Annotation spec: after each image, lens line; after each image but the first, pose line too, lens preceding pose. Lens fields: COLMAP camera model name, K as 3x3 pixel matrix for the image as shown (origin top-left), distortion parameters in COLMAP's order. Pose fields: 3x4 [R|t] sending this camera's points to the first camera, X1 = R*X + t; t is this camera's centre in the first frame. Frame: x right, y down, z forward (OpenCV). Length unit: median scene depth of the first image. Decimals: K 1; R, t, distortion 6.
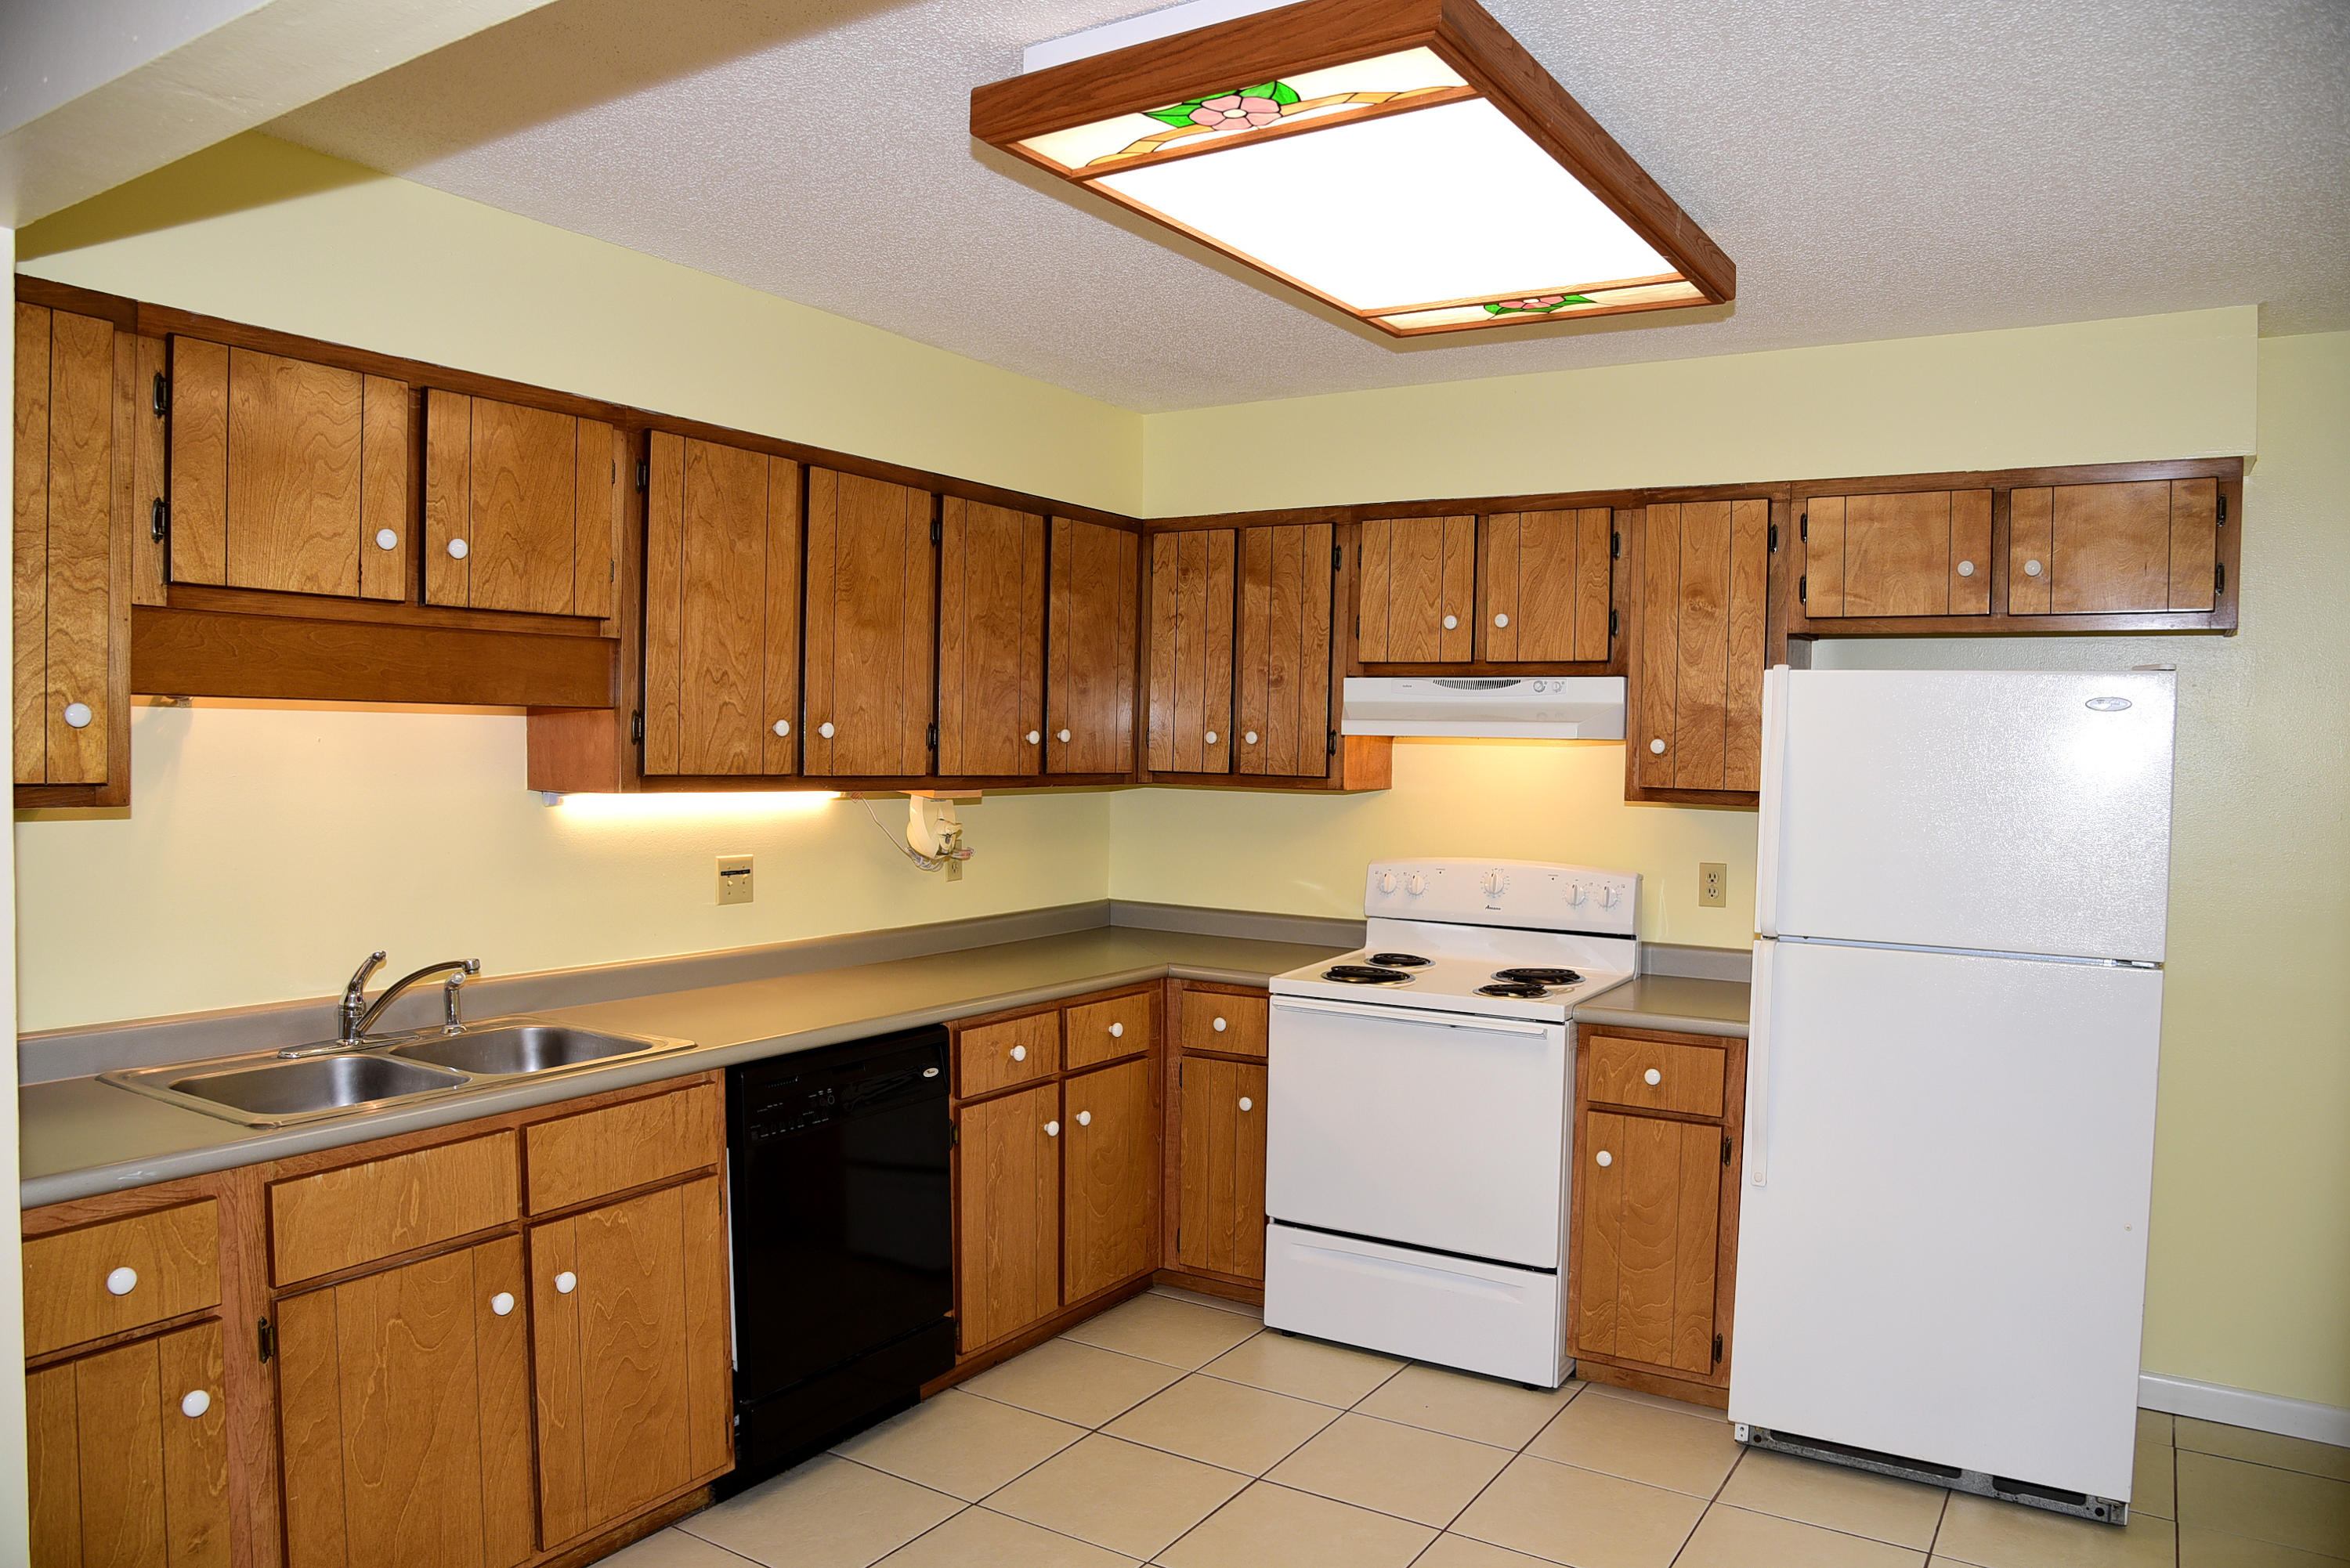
lens RADIAL K [[1588.9, 0, 1166.7], [0, 1588.9, 793.7], [0, 0, 1]] dist [-0.125898, 0.071689]
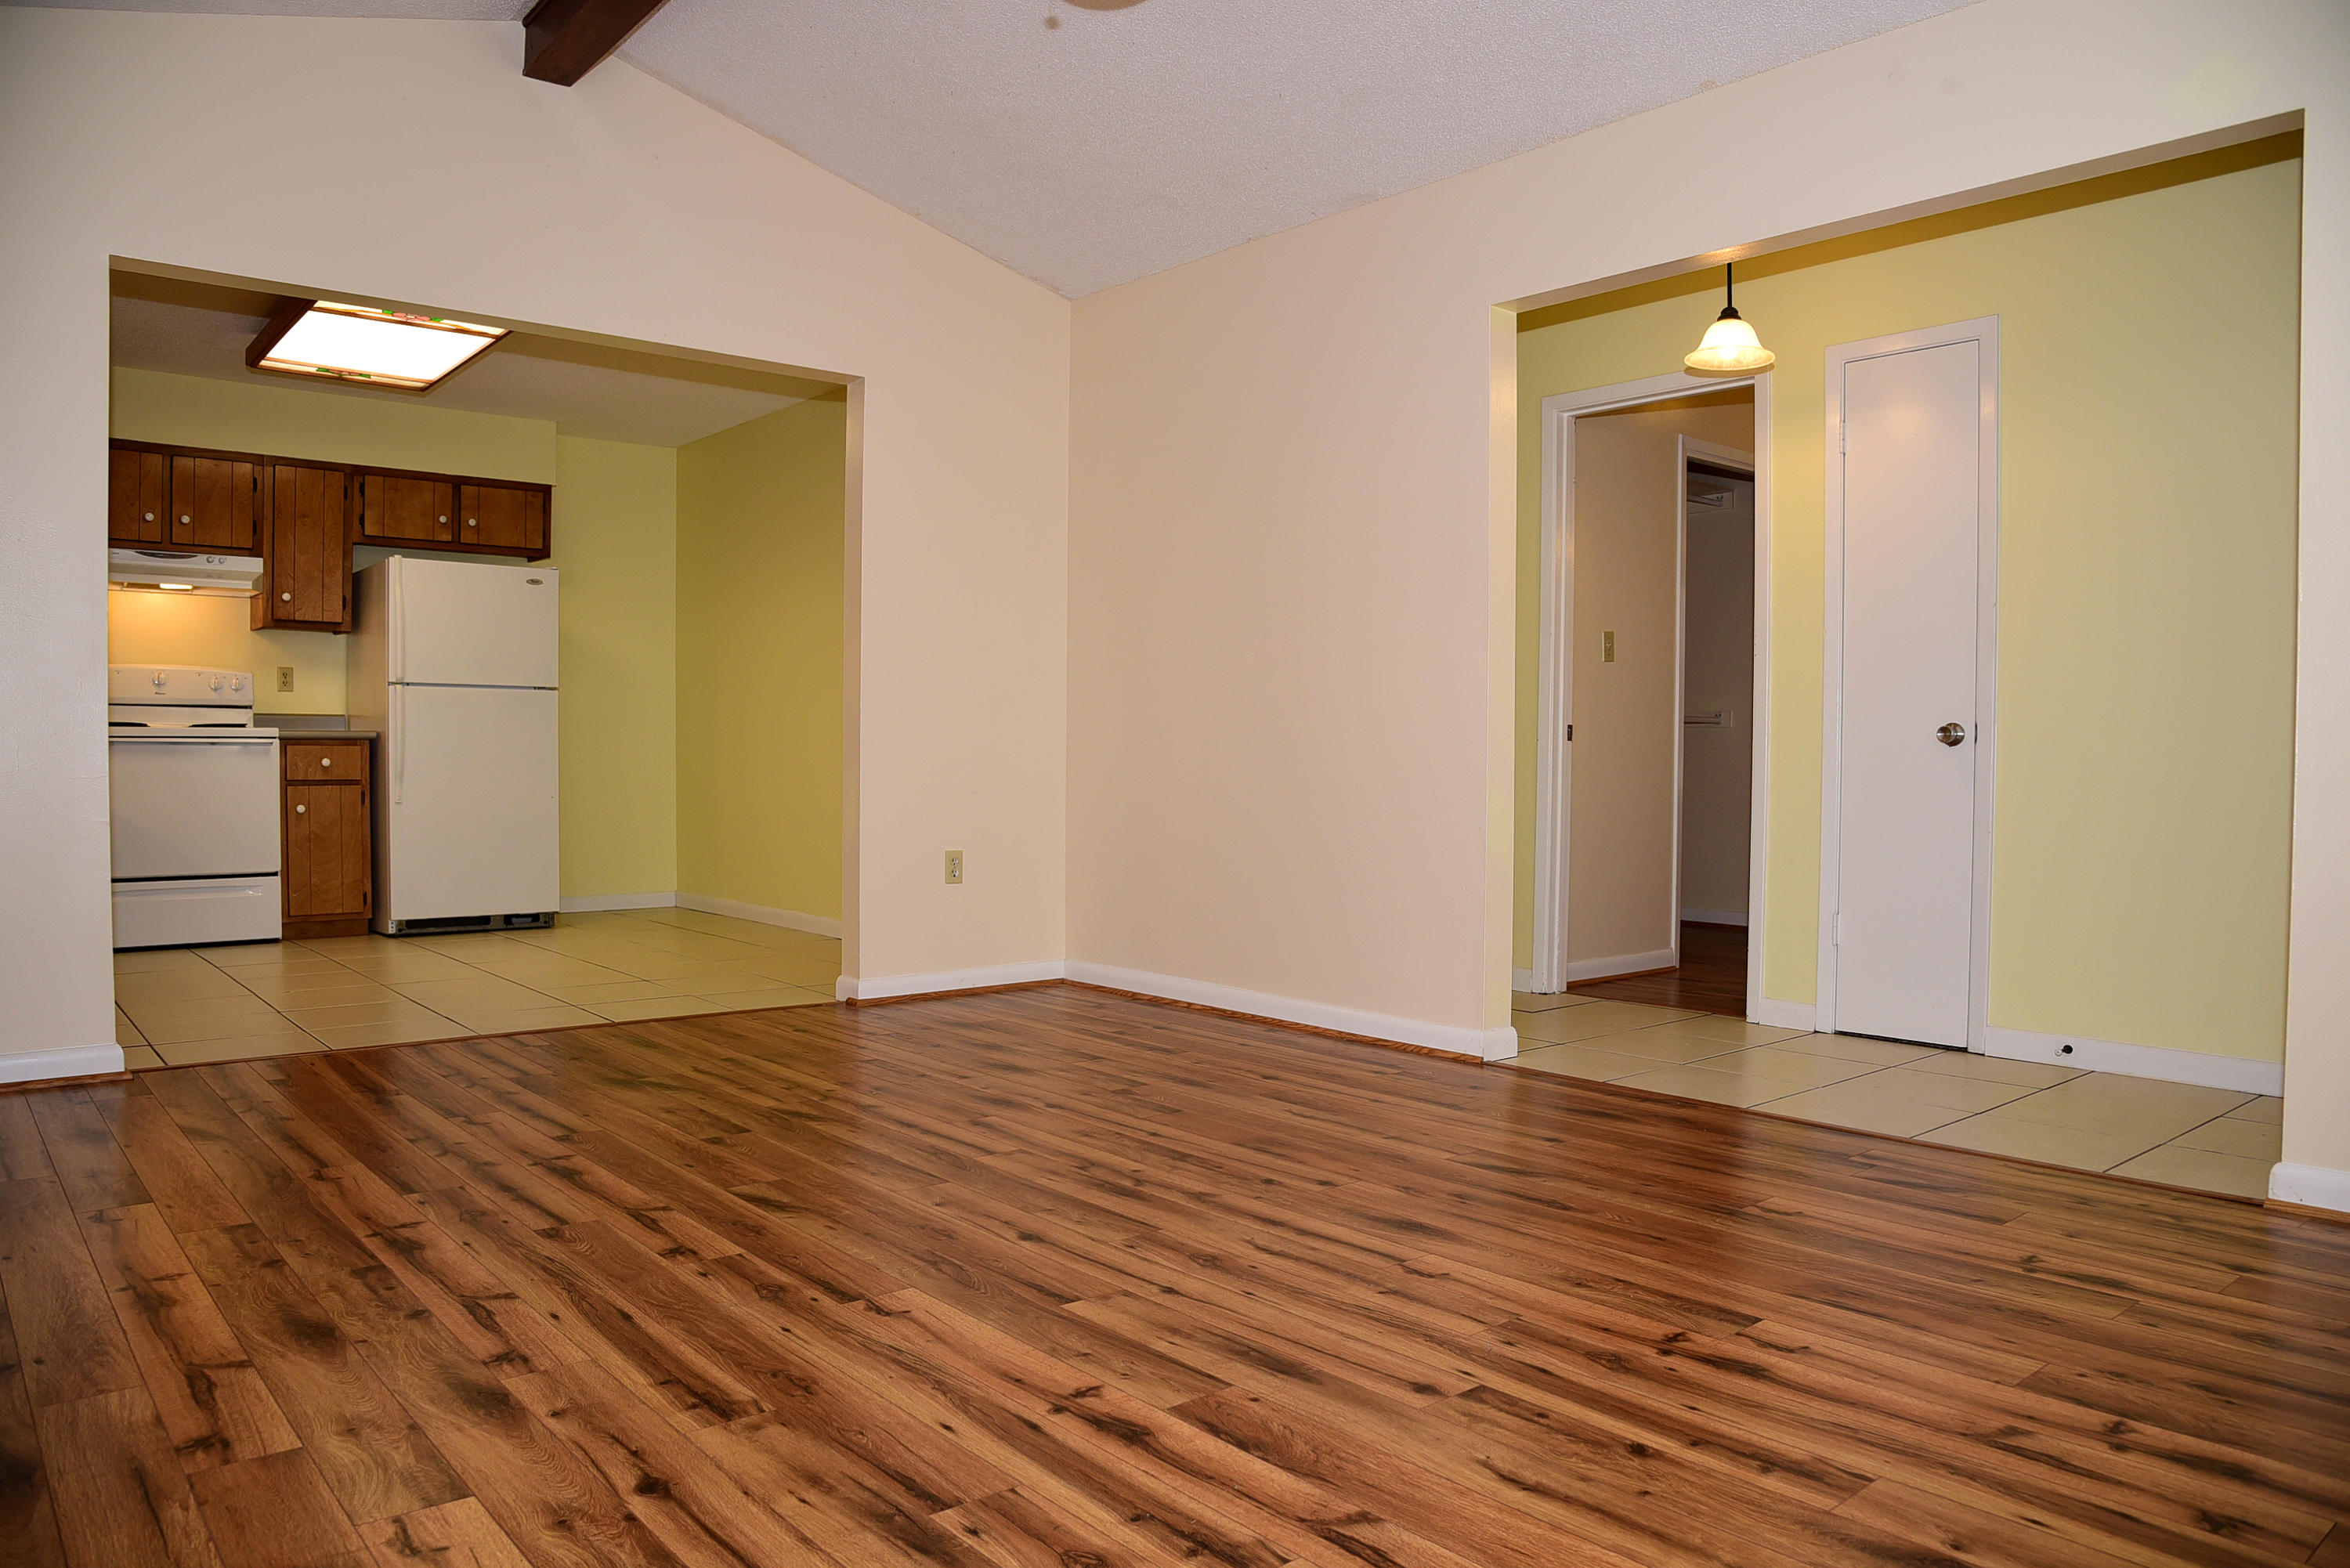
lens RADIAL K [[1588.9, 0, 1166.7], [0, 1588.9, 793.7], [0, 0, 1]] dist [-0.125898, 0.071689]
pose [[0.293288, -0.040279, 0.955175, -1.056215], [0.029303, 0.999021, 0.033130, 0.162541], [-0.955575, 0.018273, 0.294181, -0.490934]]
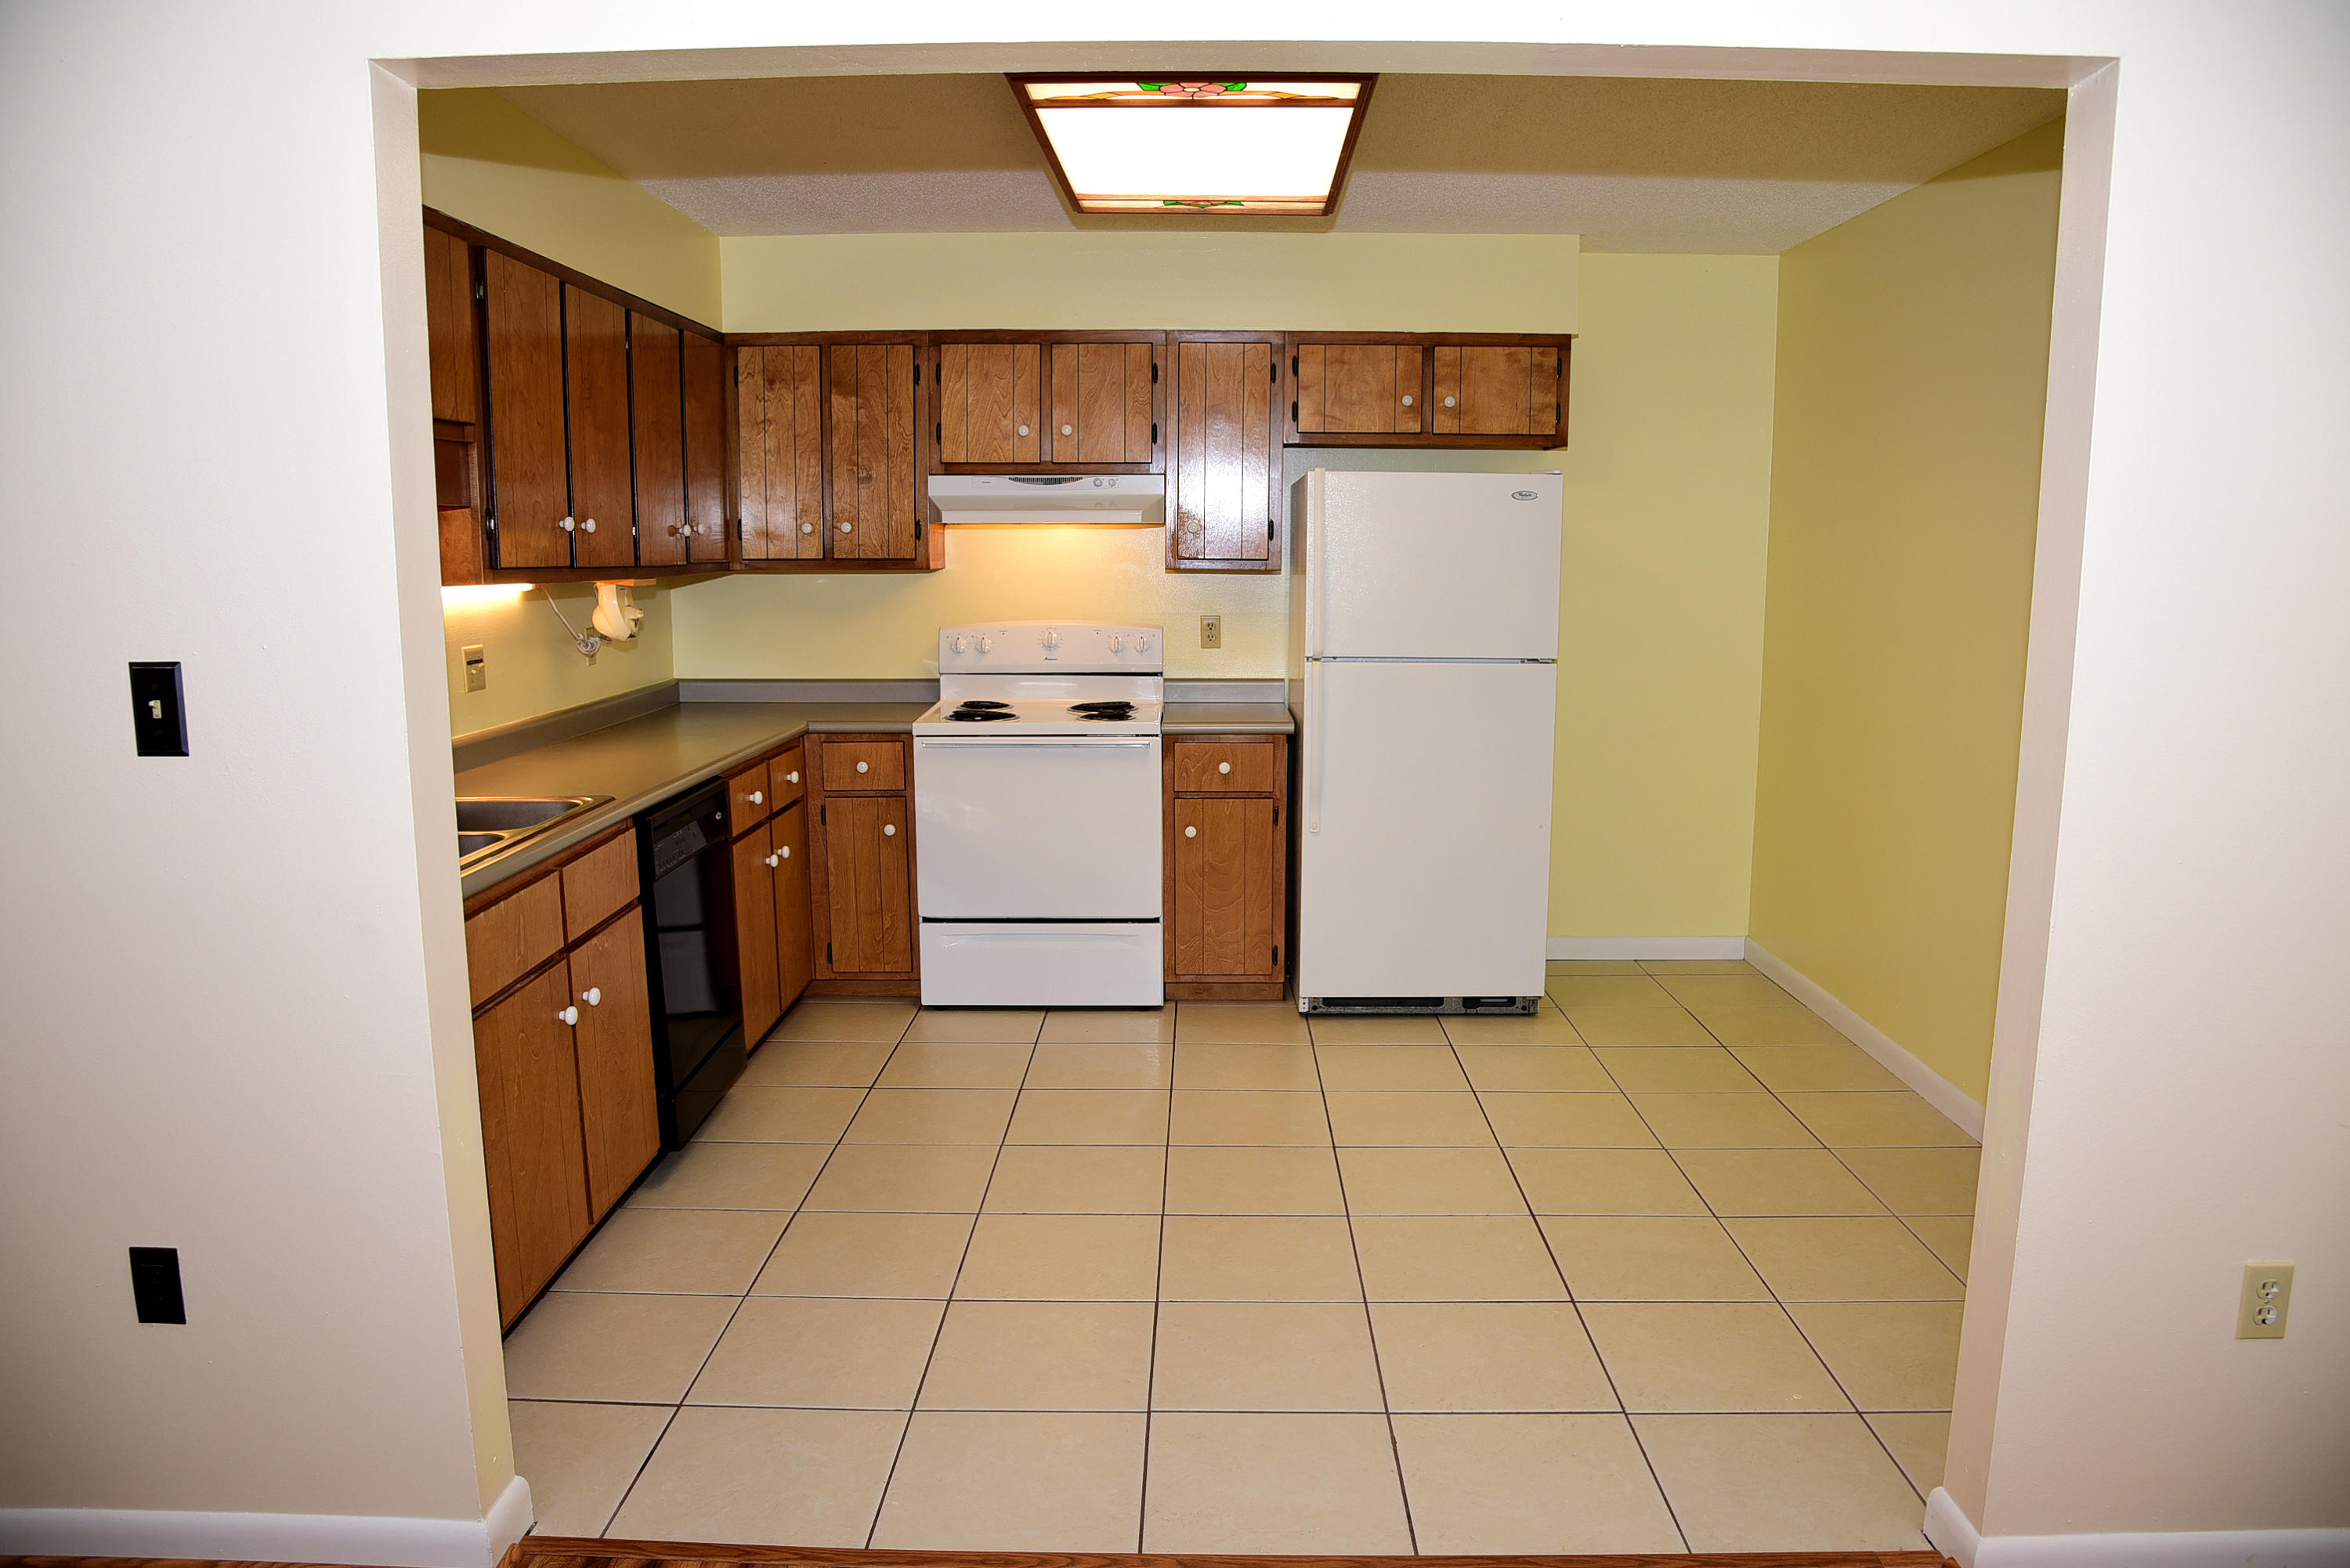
lens RADIAL K [[1588.9, 0, 1166.7], [0, 1588.9, 793.7], [0, 0, 1]] dist [-0.125898, 0.071689]
pose [[0.854001, -0.098000, 0.510959, -0.392618], [0.031640, 0.990064, 0.137009, 0.008240], [-0.519309, -0.100839, 0.848616, -0.144825]]
